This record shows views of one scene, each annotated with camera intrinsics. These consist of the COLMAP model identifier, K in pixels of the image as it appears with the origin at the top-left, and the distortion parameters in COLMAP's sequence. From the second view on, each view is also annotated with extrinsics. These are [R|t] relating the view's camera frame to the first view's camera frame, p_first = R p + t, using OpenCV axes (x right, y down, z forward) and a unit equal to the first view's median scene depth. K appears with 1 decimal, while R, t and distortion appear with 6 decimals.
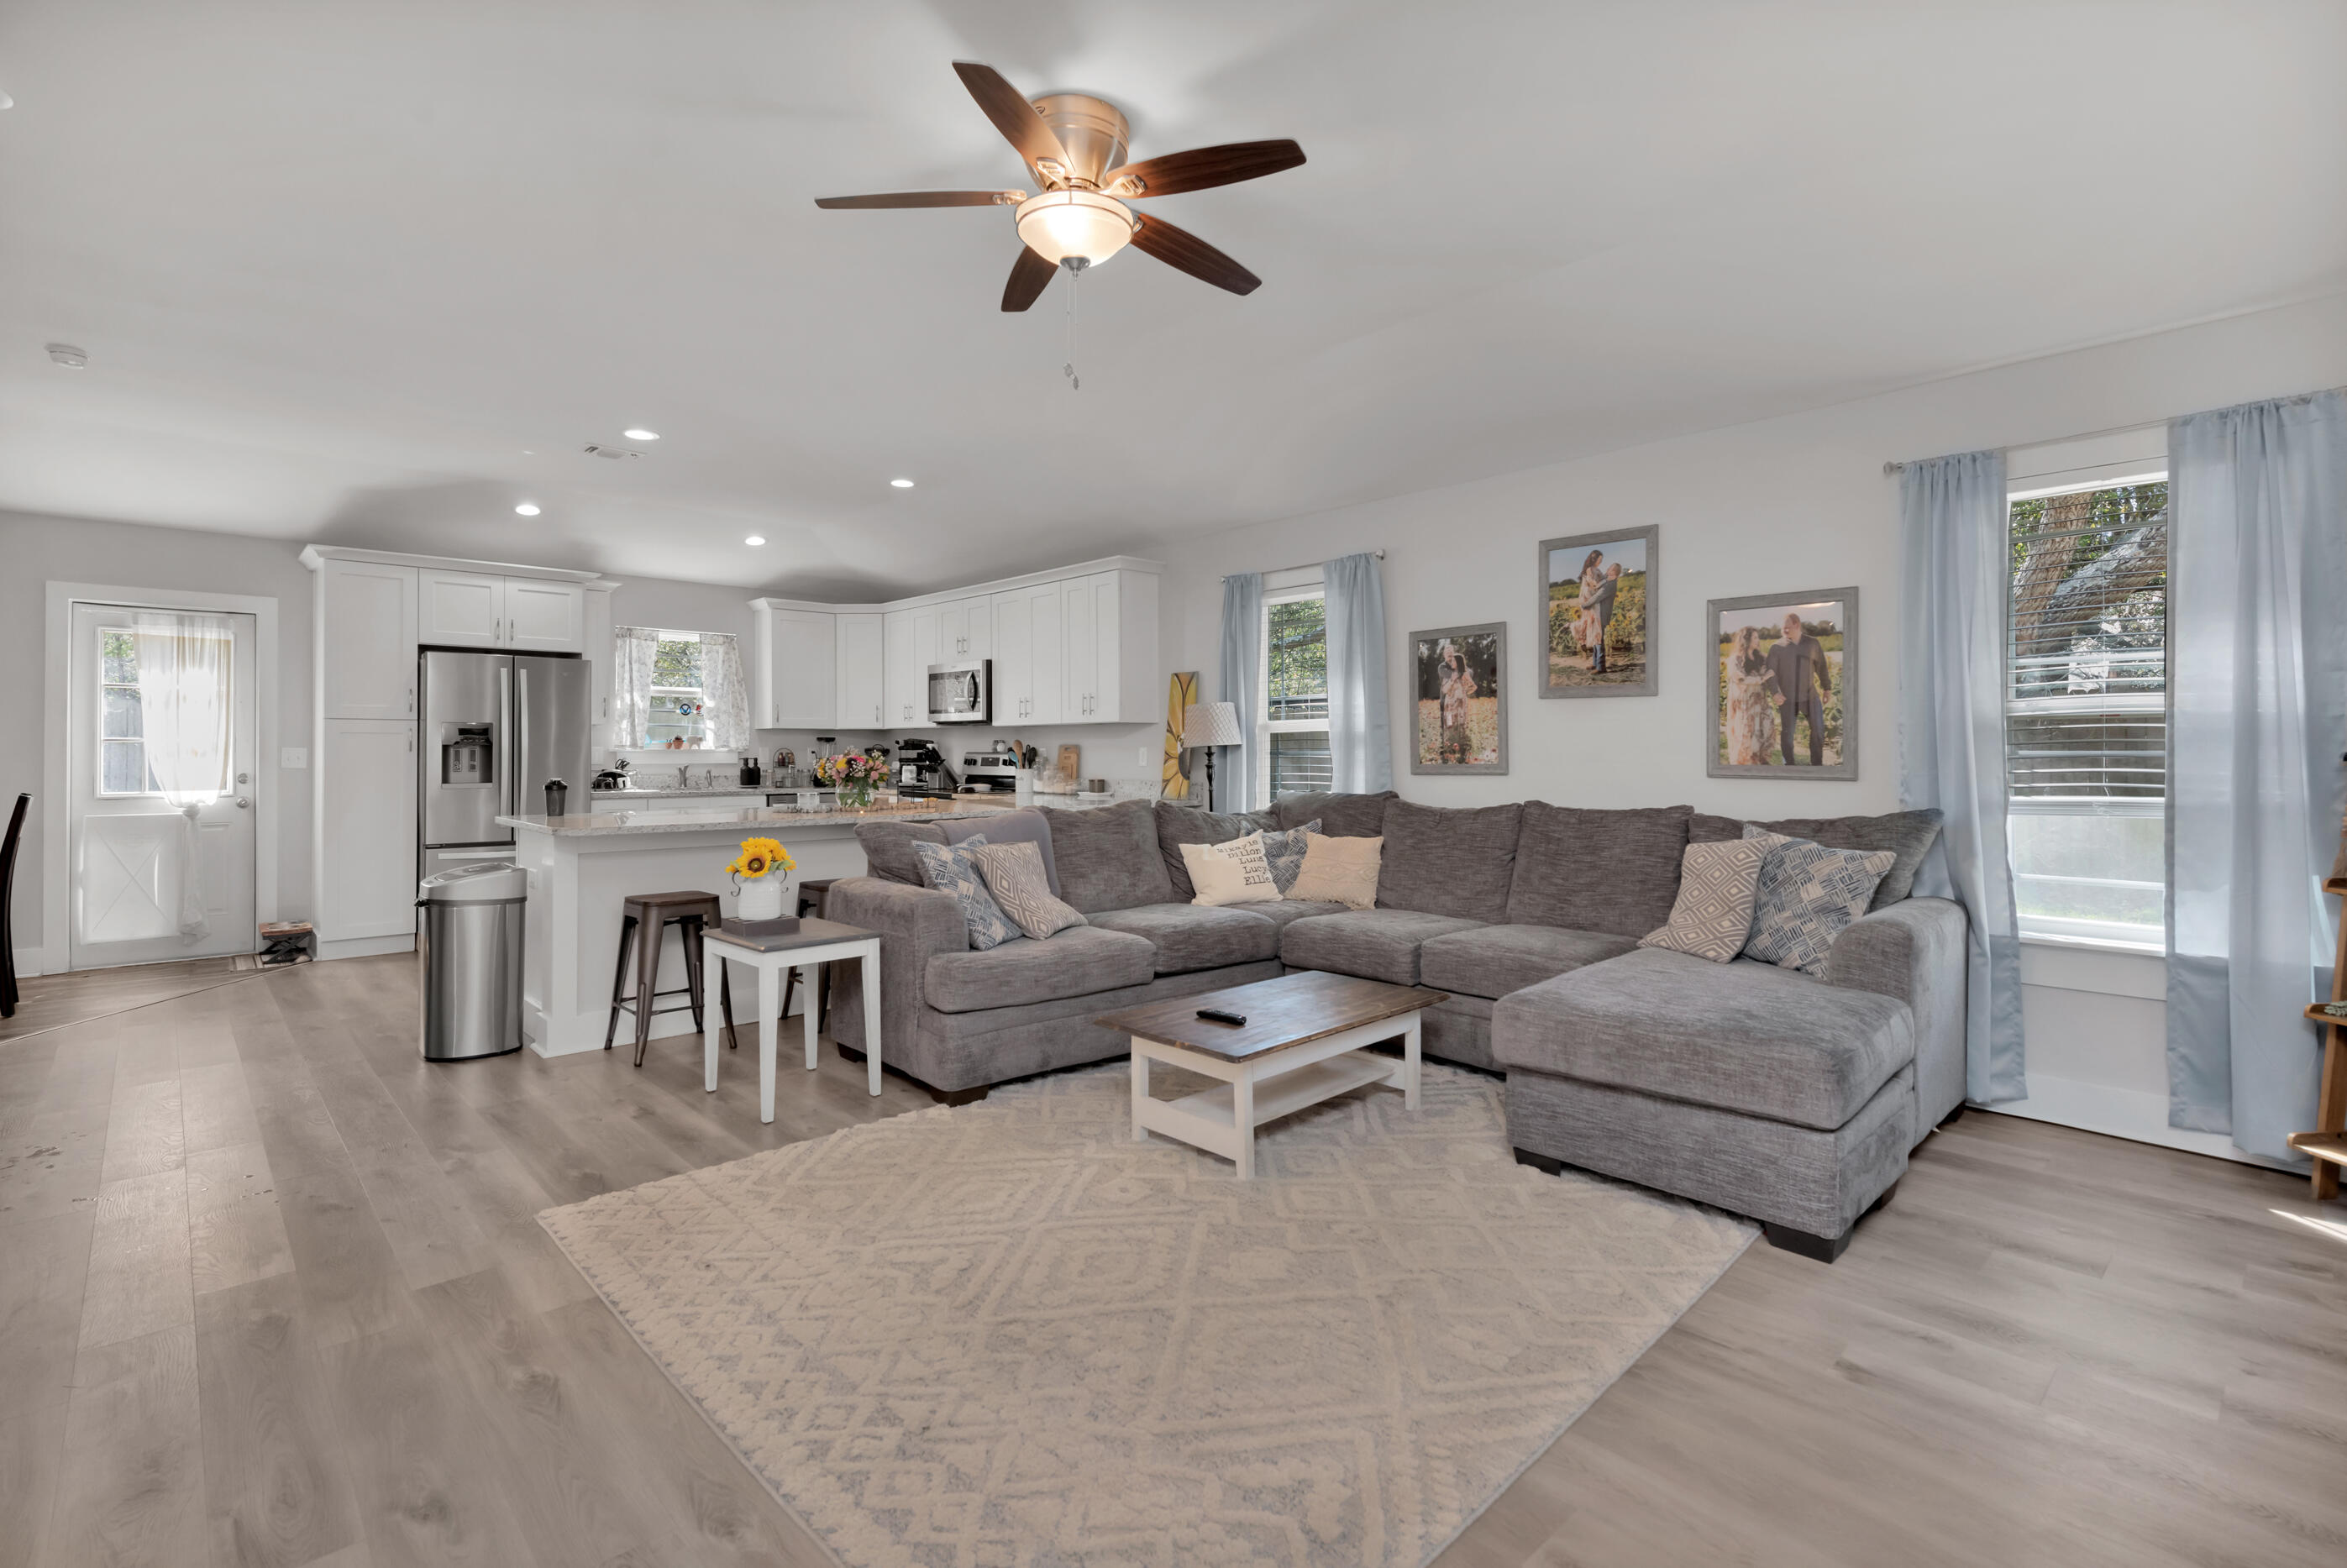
lens RADIAL K [[1099.0, 0, 1171.1], [0, 1099.0, 739.7], [0, 0, 1]] dist [0.003020, 0.000177]
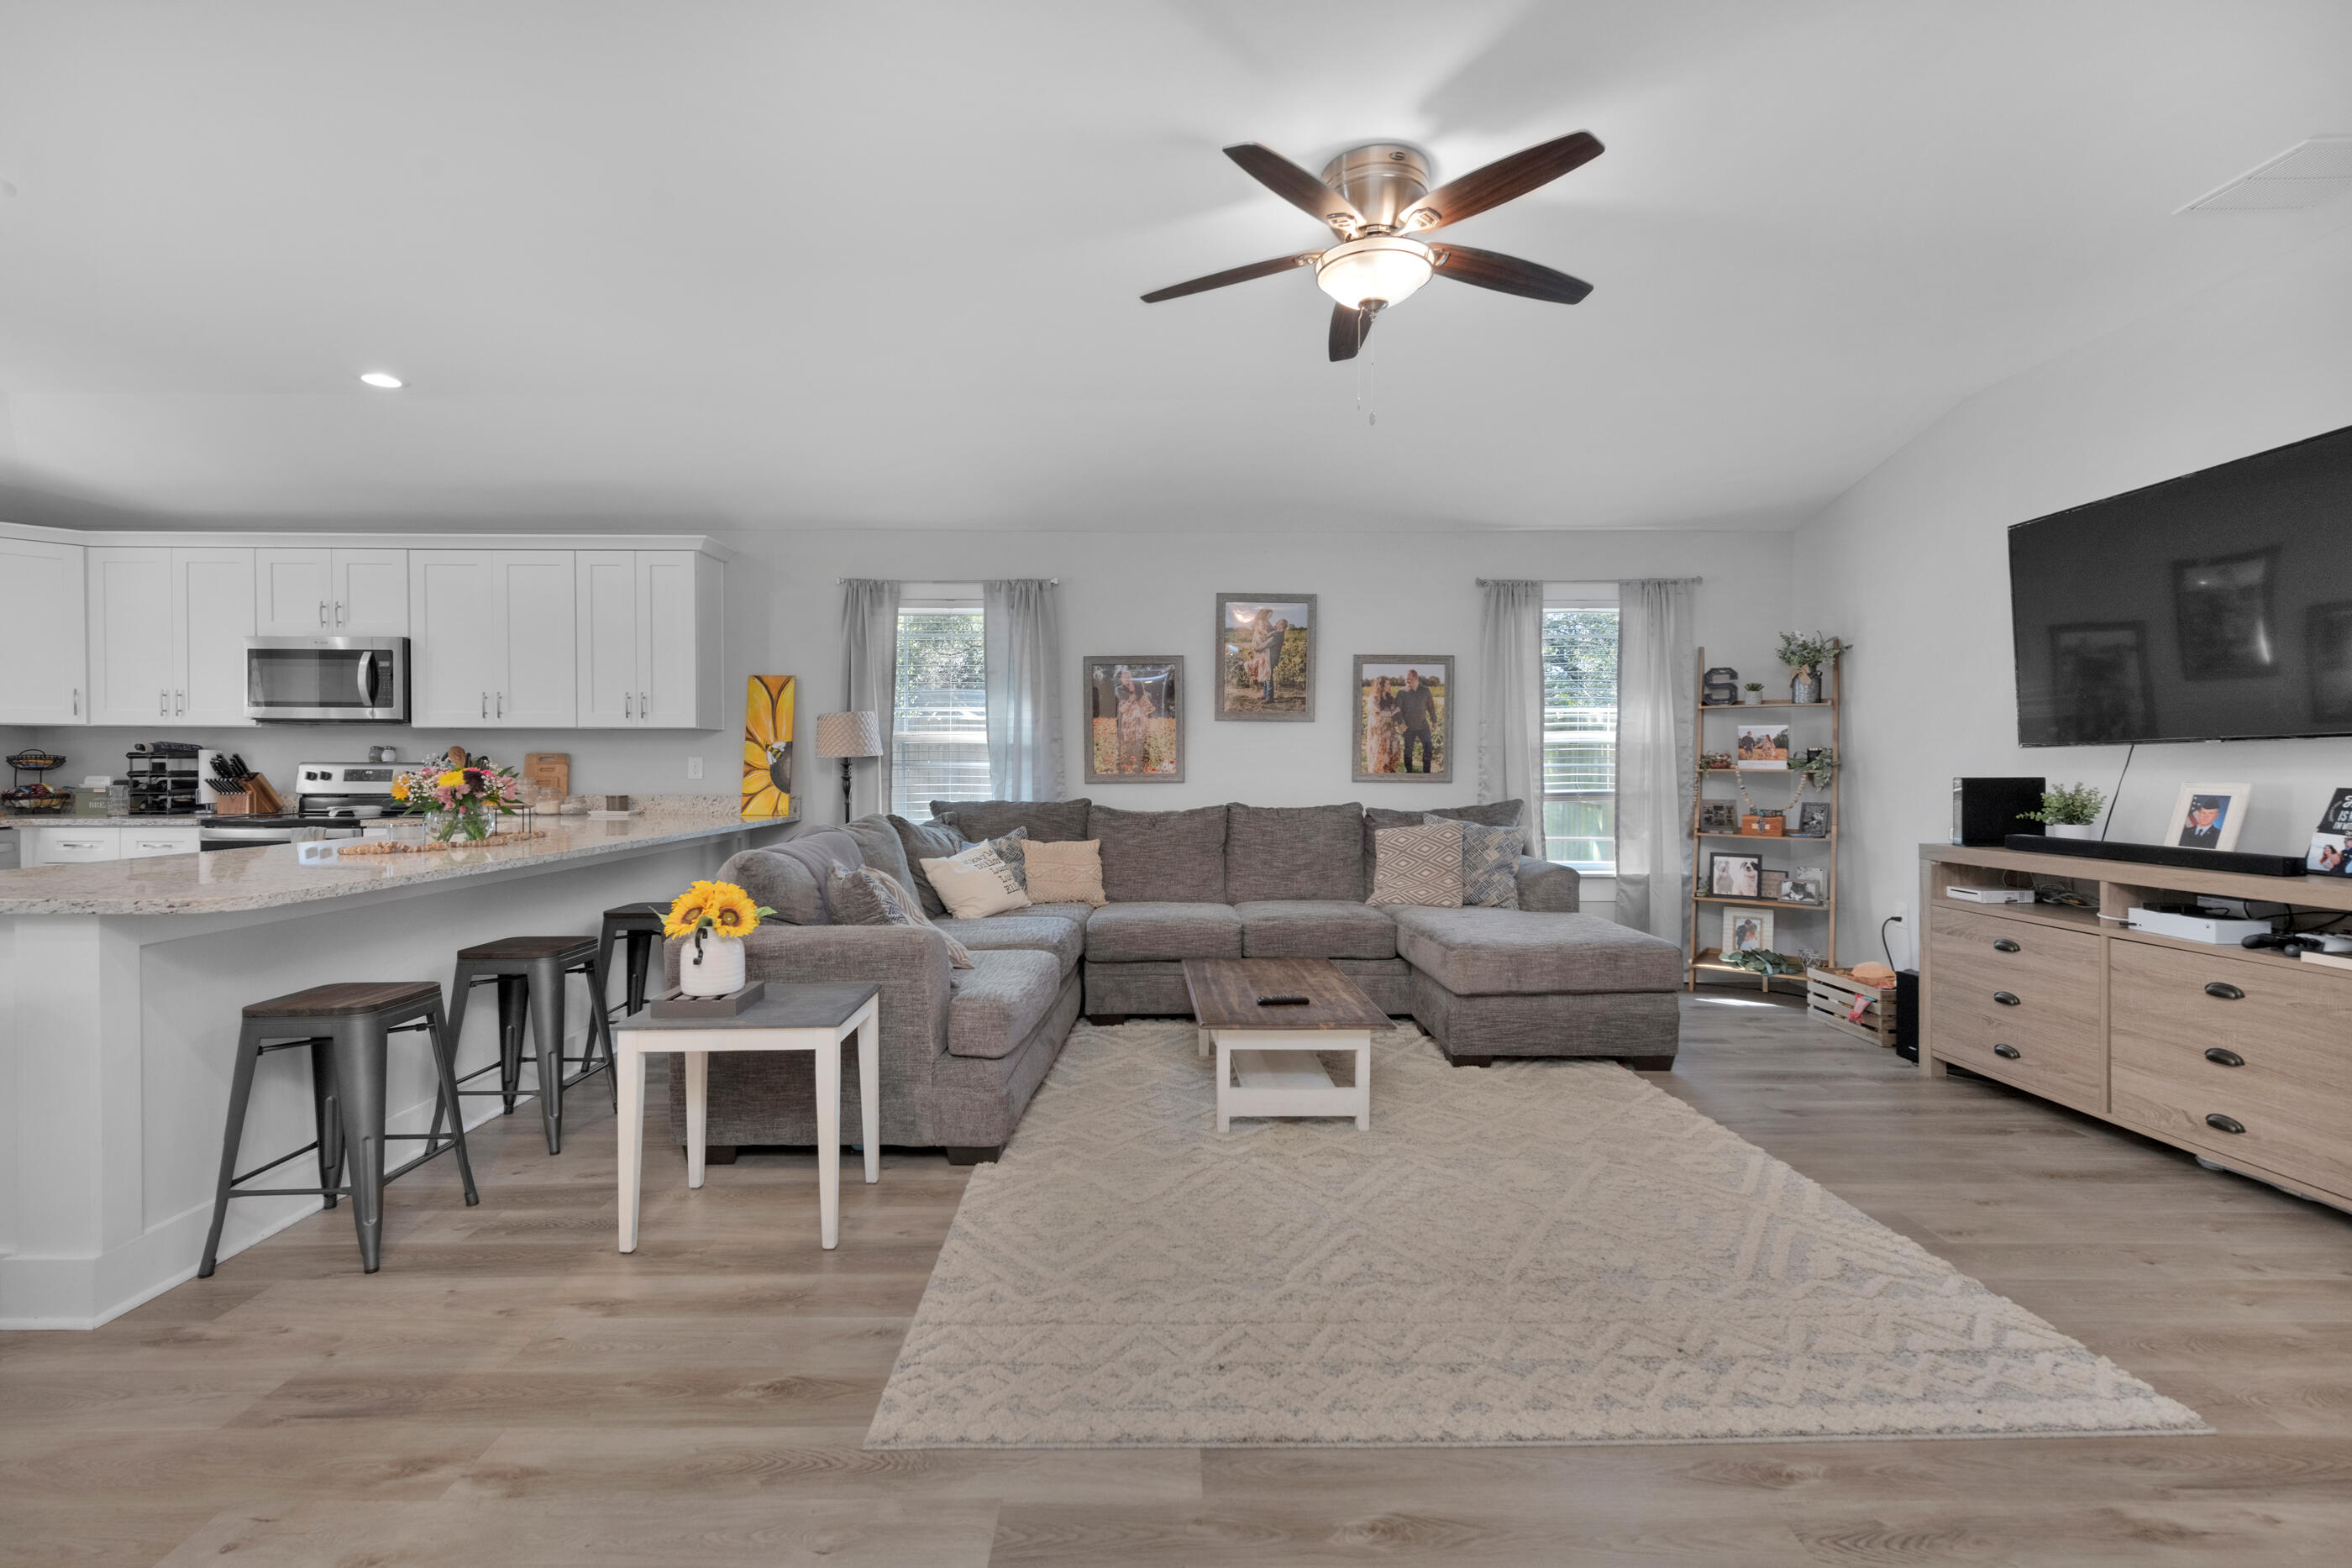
lens RADIAL K [[1004.0, 0, 1172.3], [0, 1004.0, 765.7], [0, 0, 1]] dist [0.001987, -0.000006]
pose [[0.687880, 0.001002, 0.725824, -0.516212], [-0.009916, 0.999919, 0.008017, 0.004830], [-0.725757, -0.012712, 0.687834, 0.256682]]
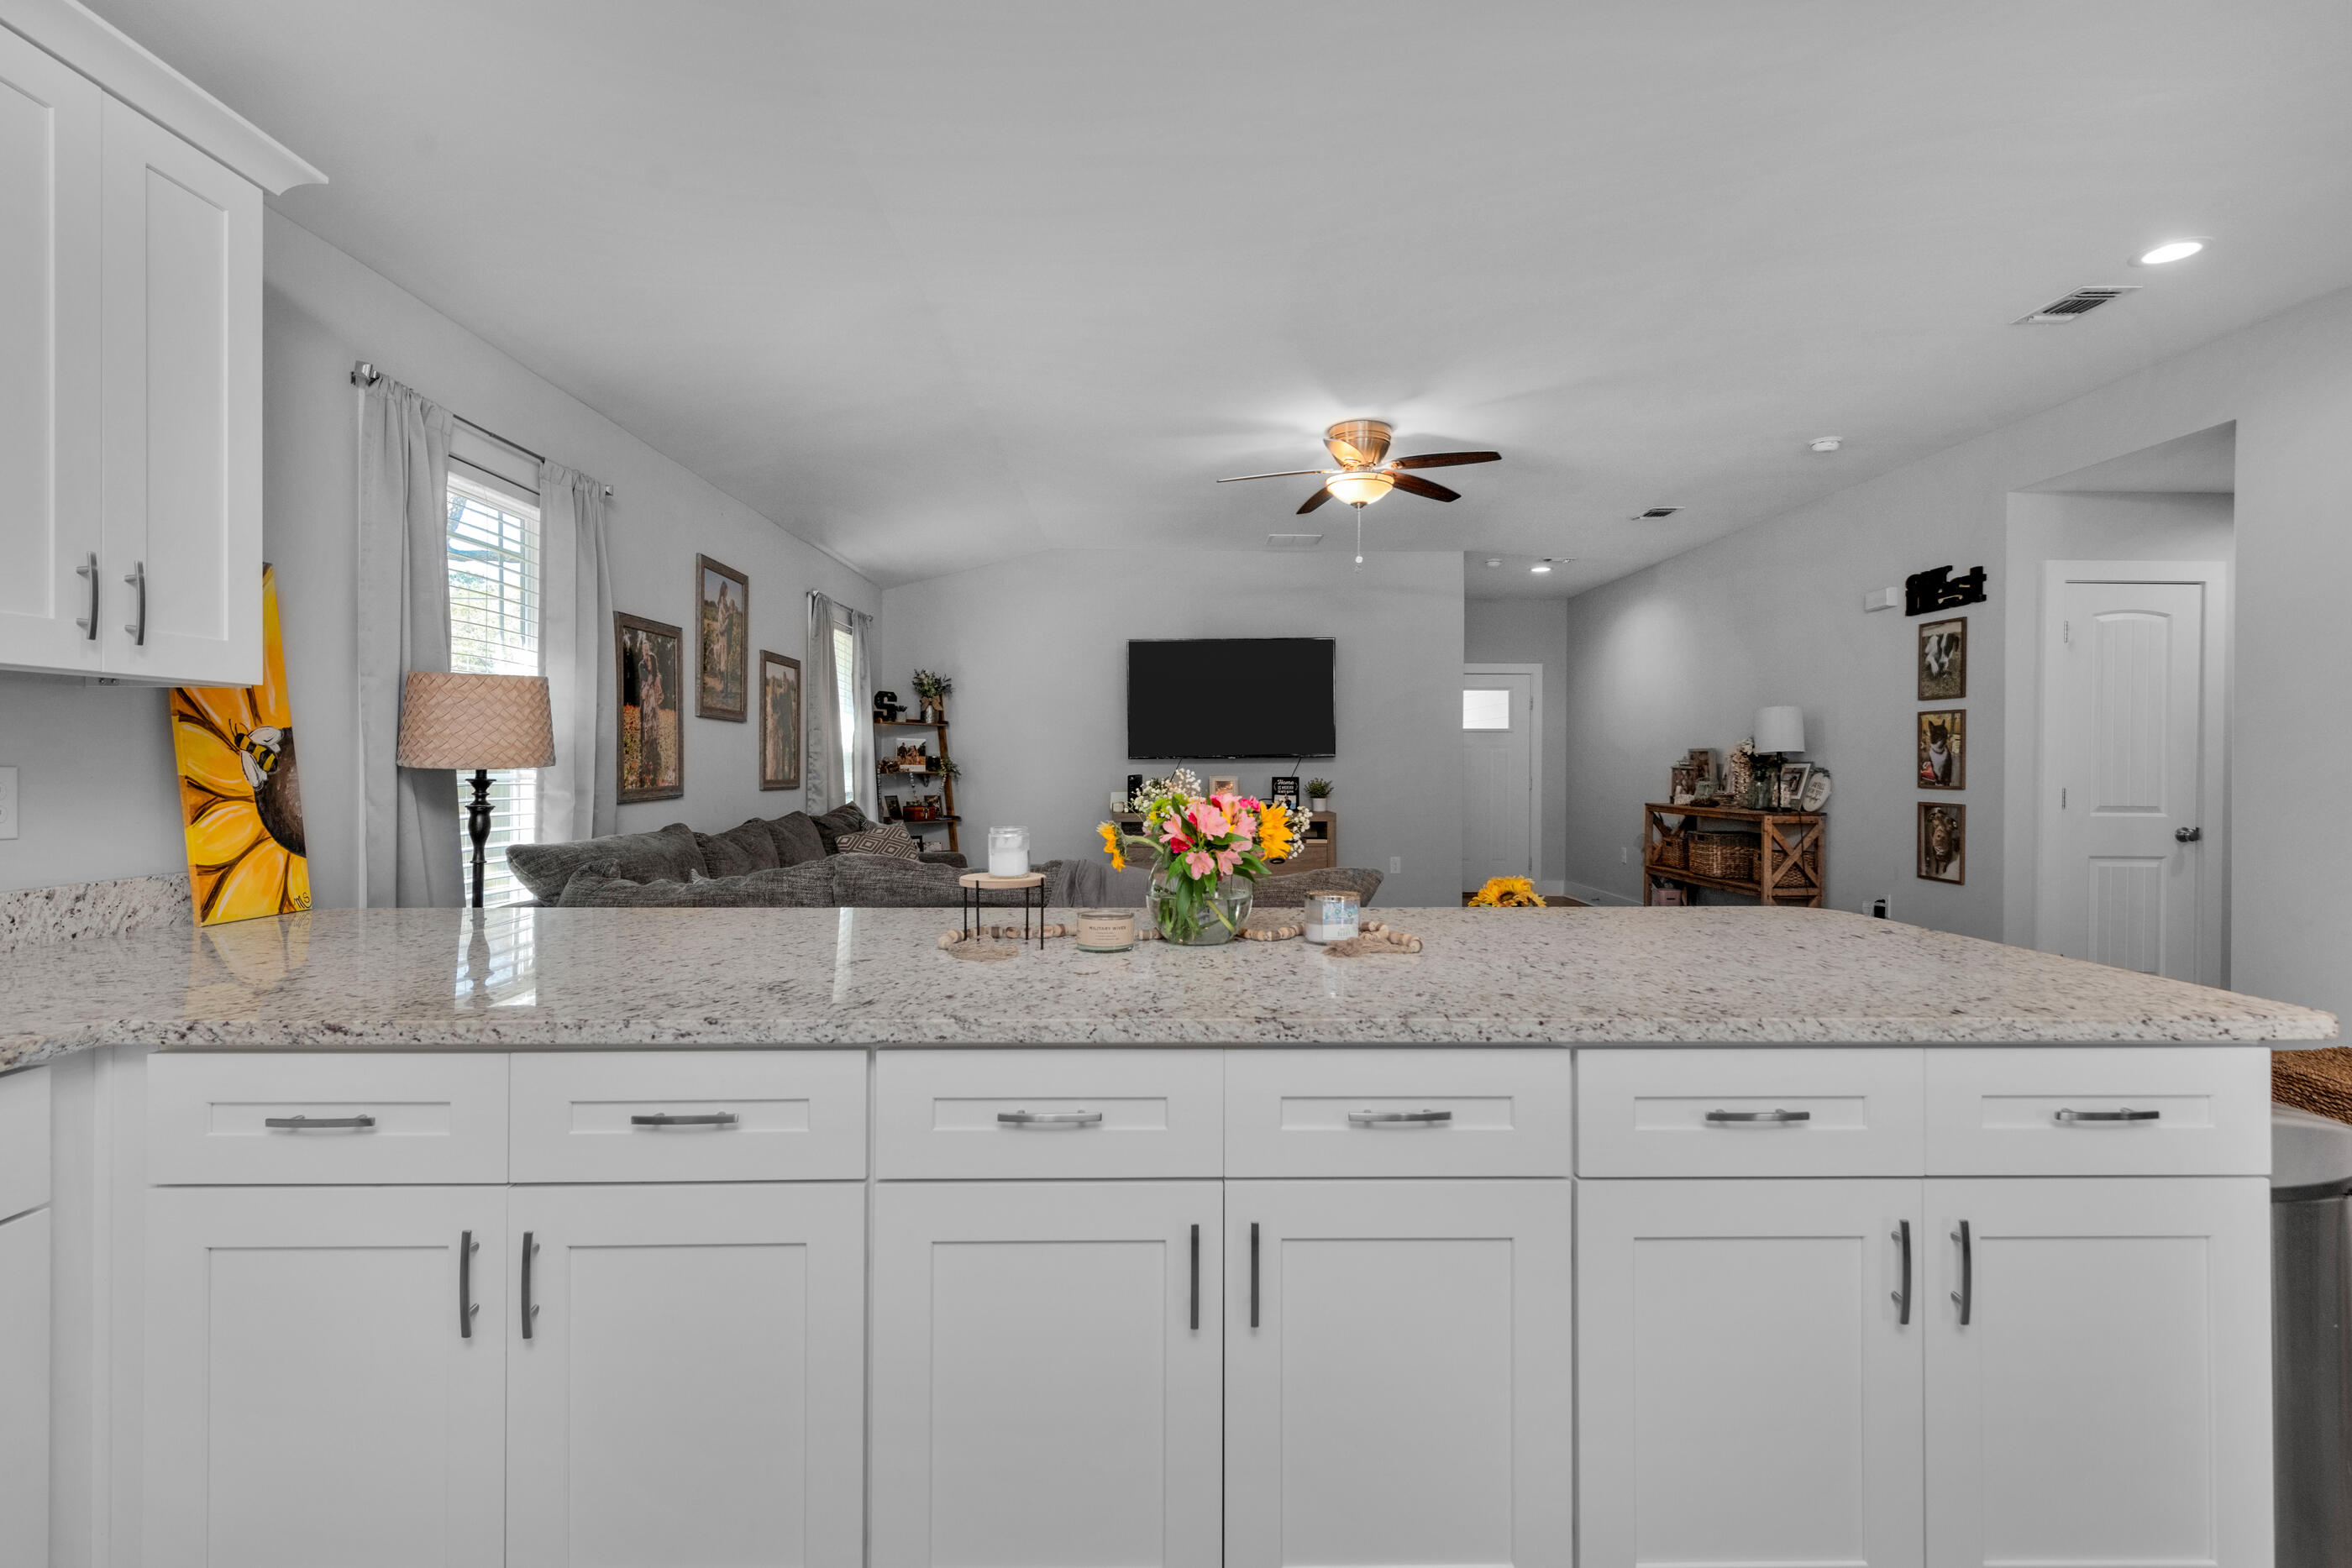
lens RADIAL K [[1004.0, 0, 1172.3], [0, 1004.0, 765.7], [0, 0, 1]] dist [0.001987, -0.000006]
pose [[-0.719572, -0.000694, 0.694417, -0.570241], [-0.004621, 0.999982, -0.003789, 0.007366], [-0.694402, -0.005935, -0.719562, 1.356895]]
